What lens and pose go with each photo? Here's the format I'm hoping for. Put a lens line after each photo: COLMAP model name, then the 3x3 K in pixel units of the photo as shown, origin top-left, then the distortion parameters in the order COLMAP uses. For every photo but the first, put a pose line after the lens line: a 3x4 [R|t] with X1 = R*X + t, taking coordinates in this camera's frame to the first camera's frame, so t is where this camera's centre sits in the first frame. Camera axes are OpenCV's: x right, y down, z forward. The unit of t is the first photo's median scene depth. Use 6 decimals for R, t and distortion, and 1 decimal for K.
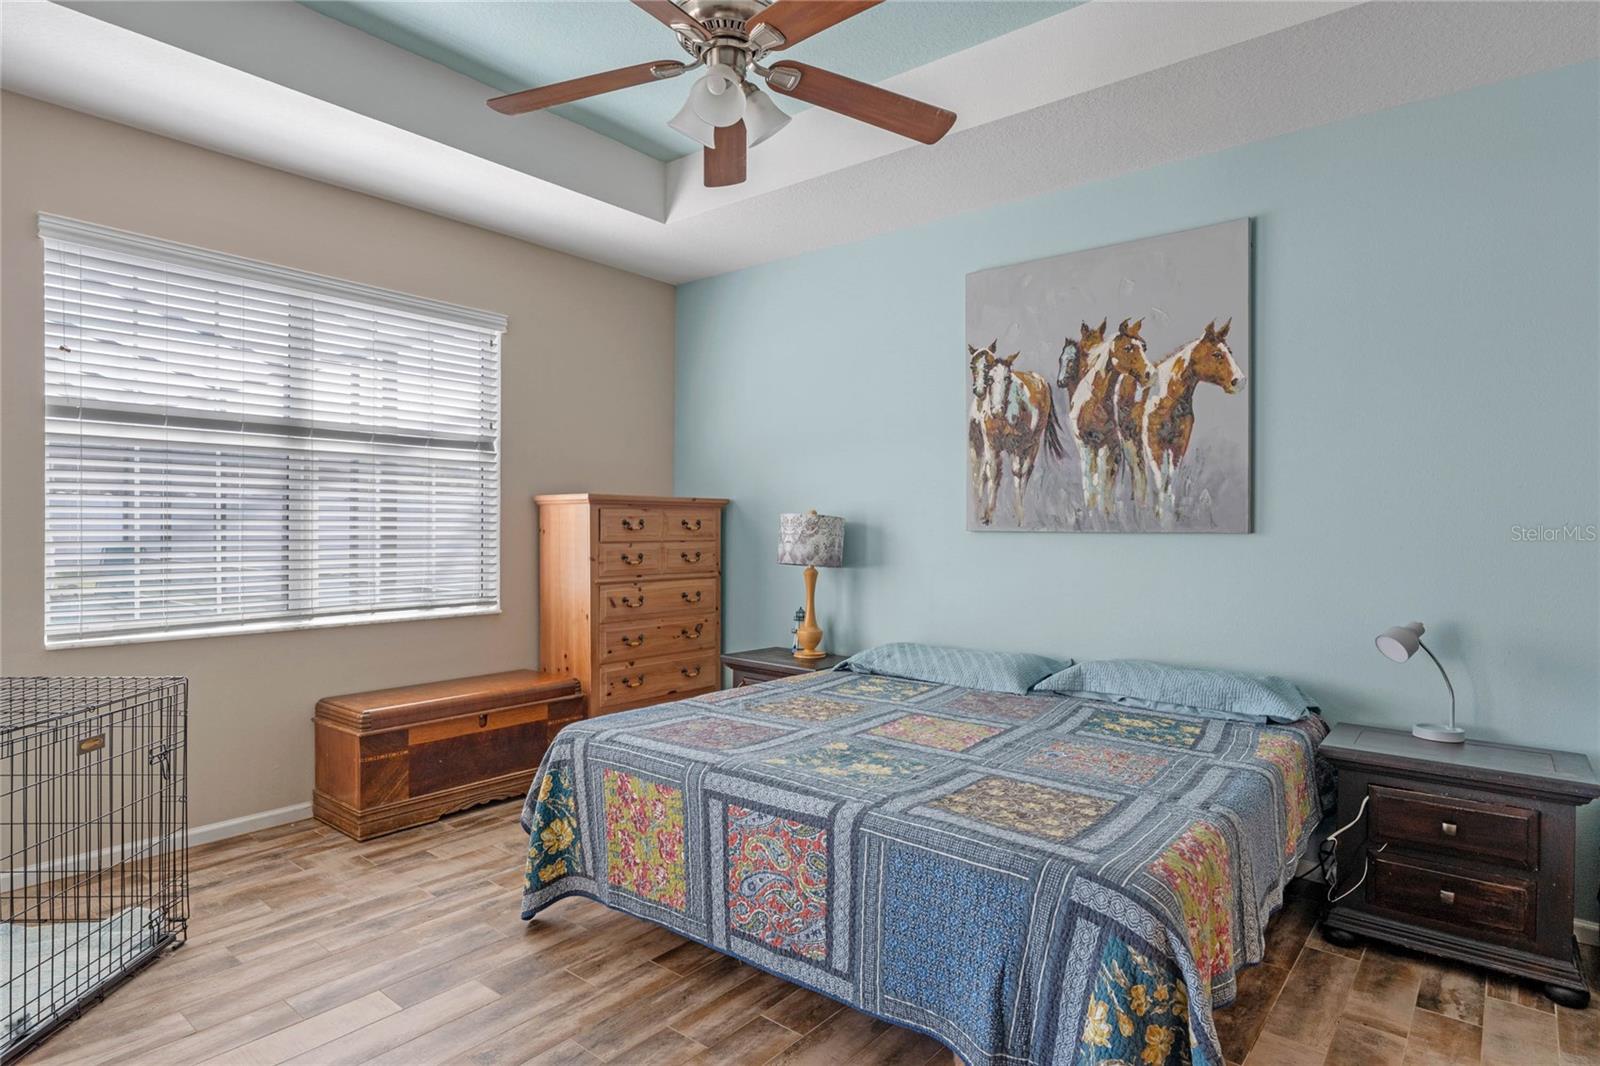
lens RADIAL K [[874.2, 0, 804.5], [0, 874.2, 532.5], [0, 0, 1]] dist [-0.003849, -0.001139]
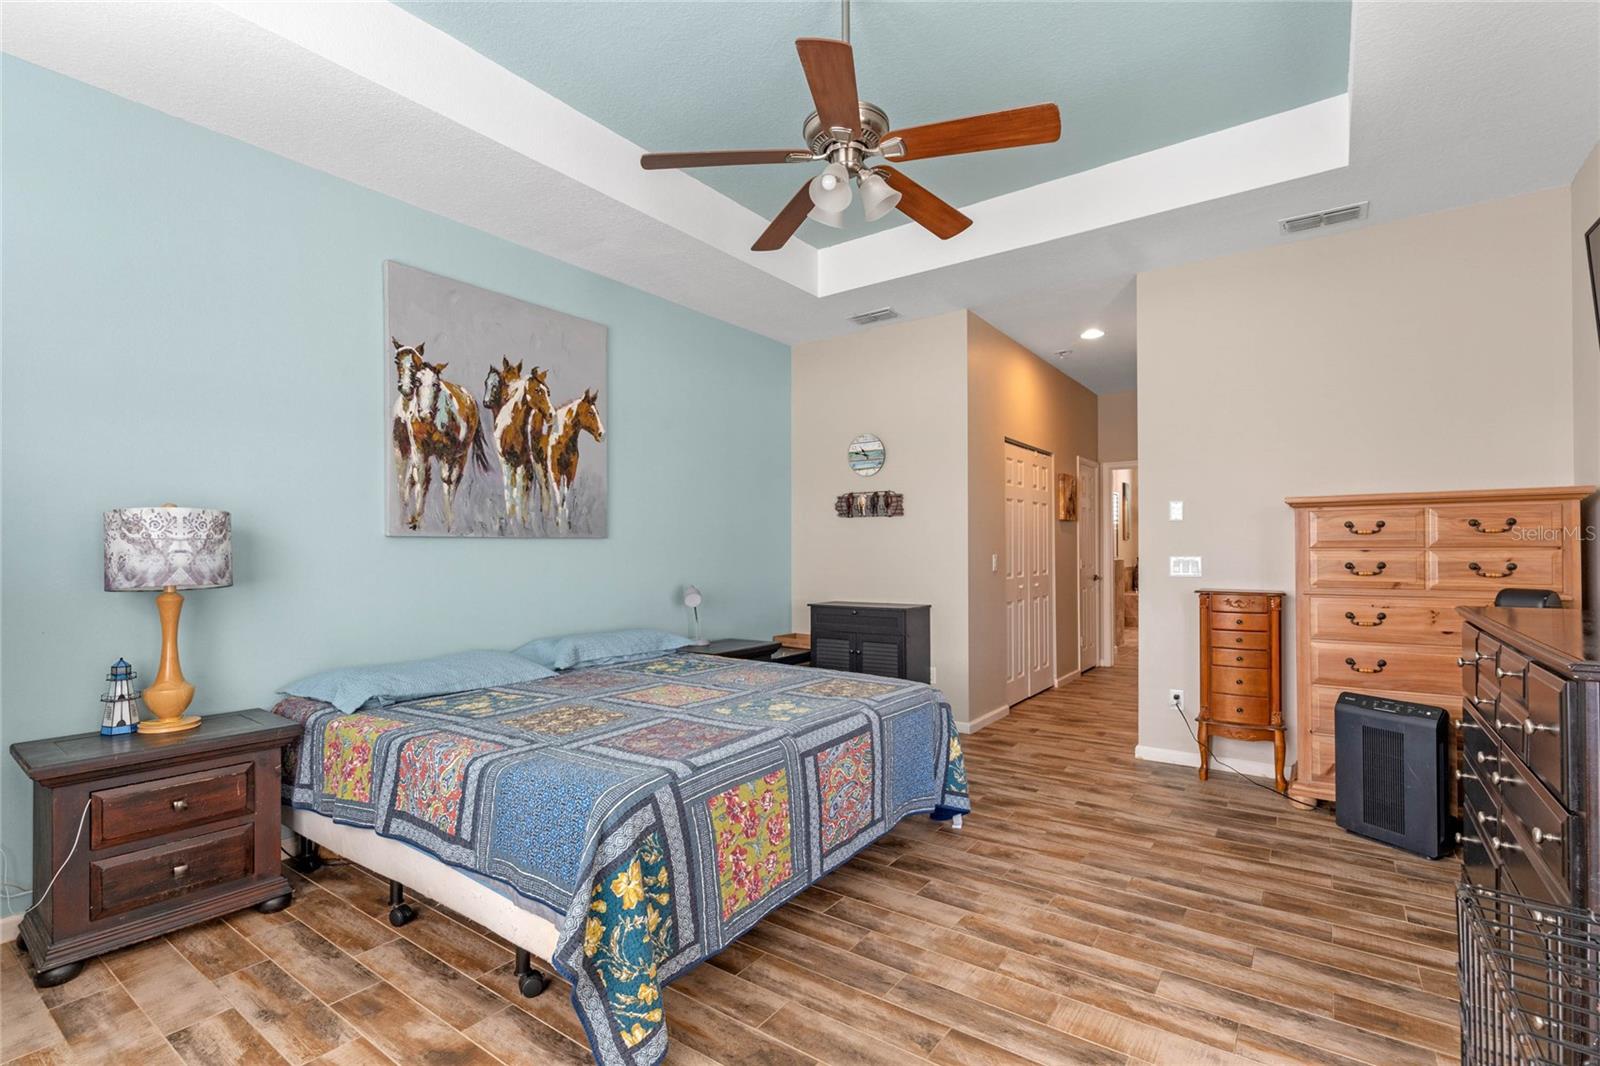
lens RADIAL K [[744.6, 0, 804.5], [0, 744.6, 533.0], [0, 0, 1]] dist [-0.003152, -0.000064]
pose [[-0.078176, 0.013870, 0.996843, -0.701452], [0.012443, 0.999839, -0.012936, 0.011560], [-0.996862, 0.011392, -0.078336, 0.688579]]
